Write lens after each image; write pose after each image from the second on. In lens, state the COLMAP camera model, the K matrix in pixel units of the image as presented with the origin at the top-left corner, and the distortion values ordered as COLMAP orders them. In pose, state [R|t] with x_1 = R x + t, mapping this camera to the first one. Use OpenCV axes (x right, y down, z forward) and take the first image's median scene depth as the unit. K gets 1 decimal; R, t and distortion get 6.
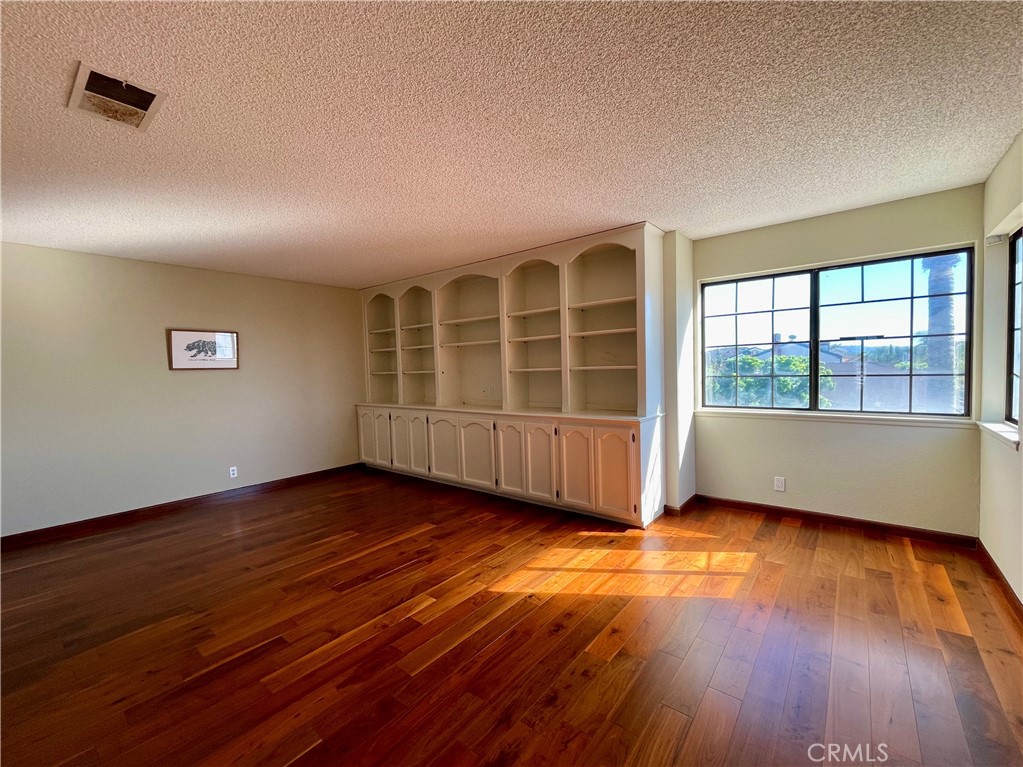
lens RADIAL K [[413.5, 0, 508.1], [0, 413.5, 387.9], [0, 0, 1]] dist [0.003790, 0.000178]
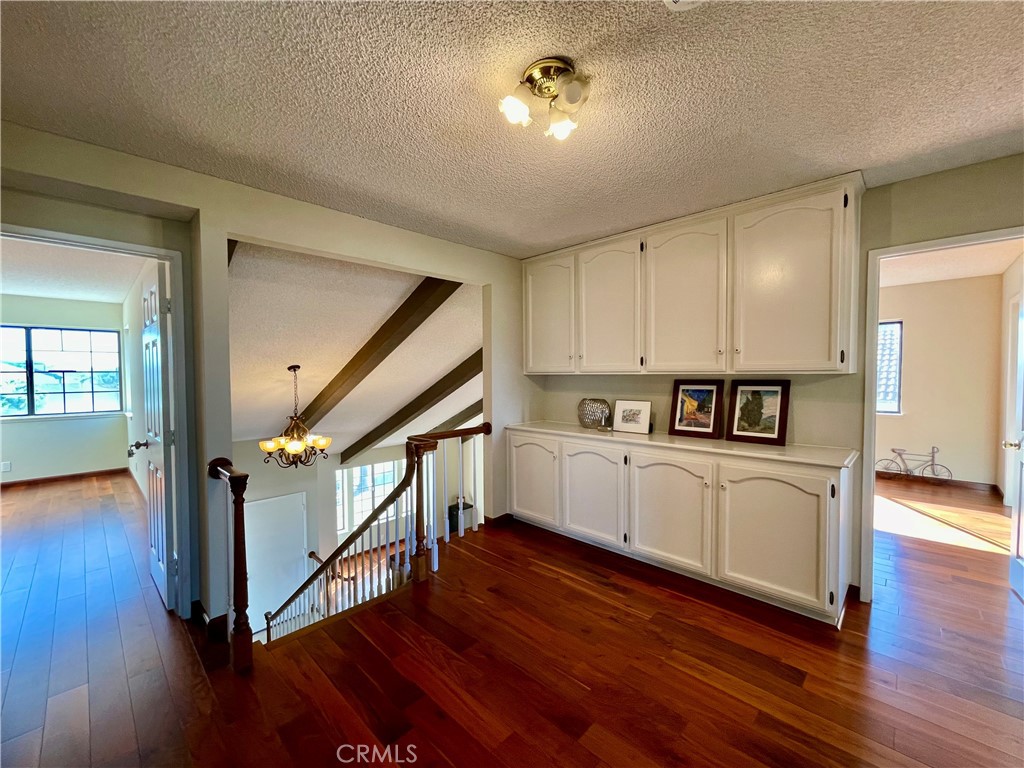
lens RADIAL K [[413.9, 0, 507.7], [0, 413.9, 386.7], [0, 0, 1]] dist [0.003790, 0.000178]
pose [[0.075779, -0.001939, 0.997123, -0.728784], [0.048131, 0.998840, -0.001715, 0.036863], [-0.995962, 0.048123, 0.075784, -0.964056]]
